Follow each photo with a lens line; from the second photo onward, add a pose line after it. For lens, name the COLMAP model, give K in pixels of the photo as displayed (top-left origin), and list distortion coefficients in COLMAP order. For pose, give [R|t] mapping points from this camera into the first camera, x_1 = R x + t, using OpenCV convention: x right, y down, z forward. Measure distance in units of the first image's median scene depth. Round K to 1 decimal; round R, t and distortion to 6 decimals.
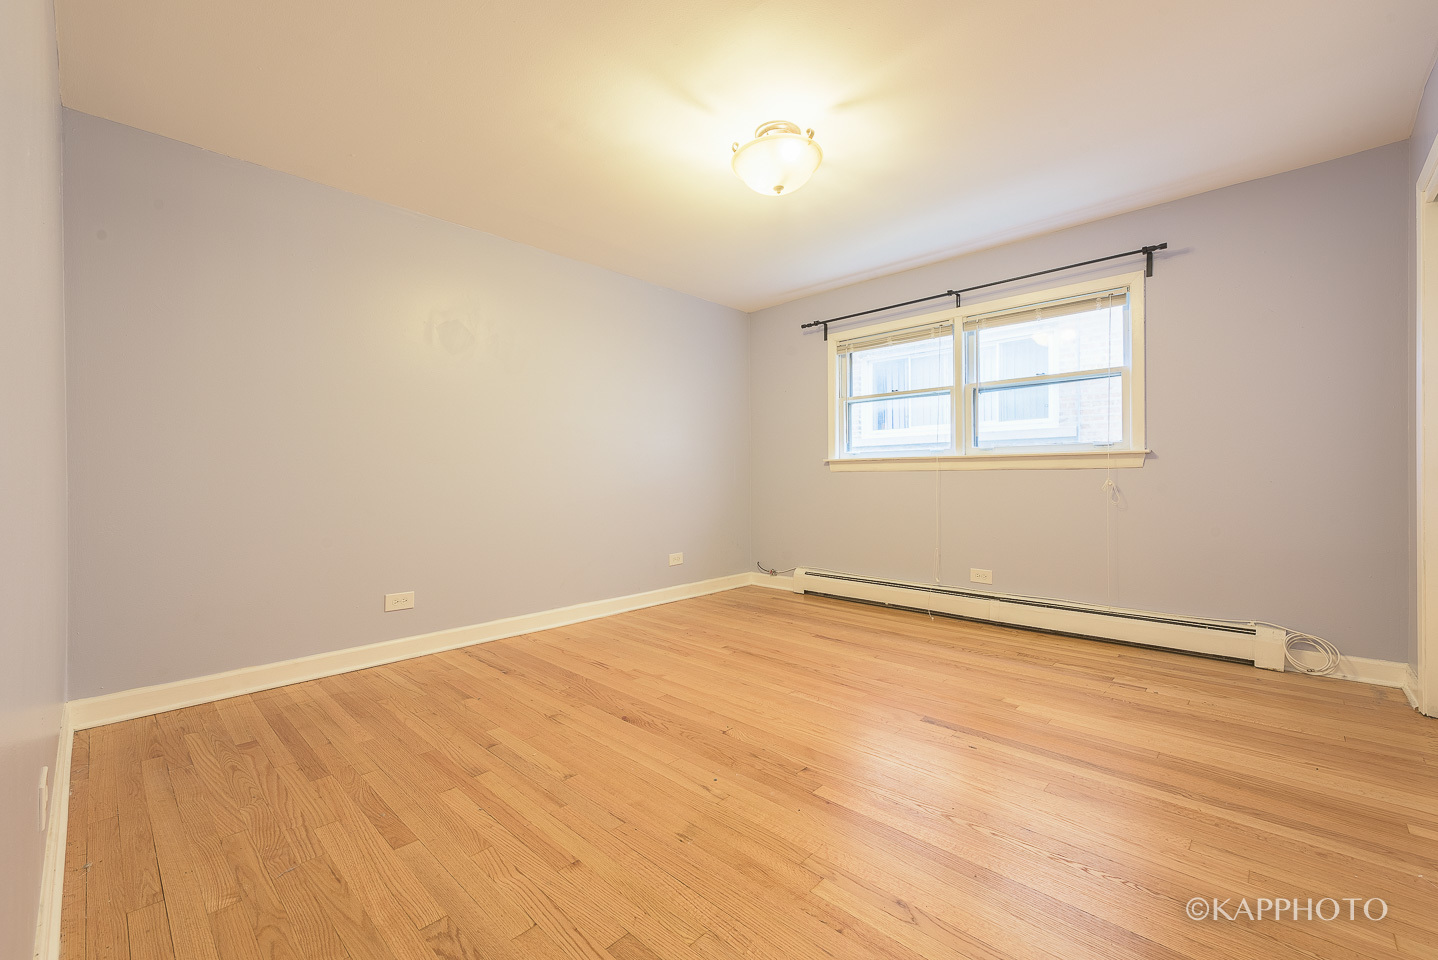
lens RADIAL K [[573.4, 0, 732.6], [0, 573.4, 484.2], [0, 0, 1]] dist [0.003186, -0.000572]
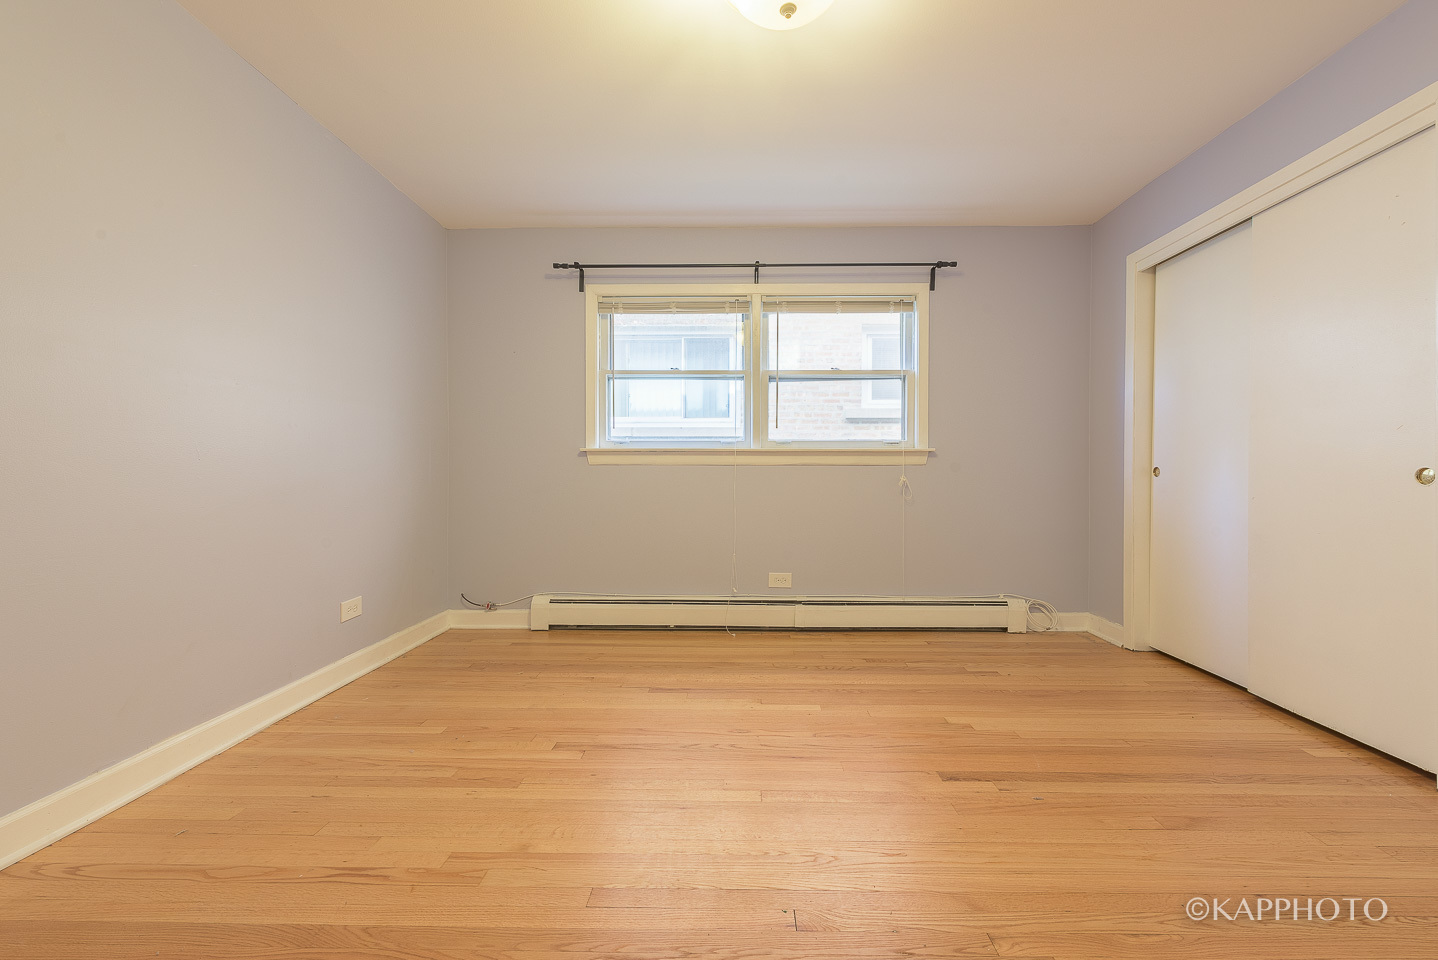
lens RADIAL K [[582.7, 0, 725.9], [0, 582.7, 480.9], [0, 0, 1]] dist [0.003994, -0.000678]
pose [[0.746101, -0.000539, 0.665833, -0.278842], [0.001624, 0.999998, -0.001011, 0.001445], [-0.665831, 0.001836, 0.746100, 0.395563]]
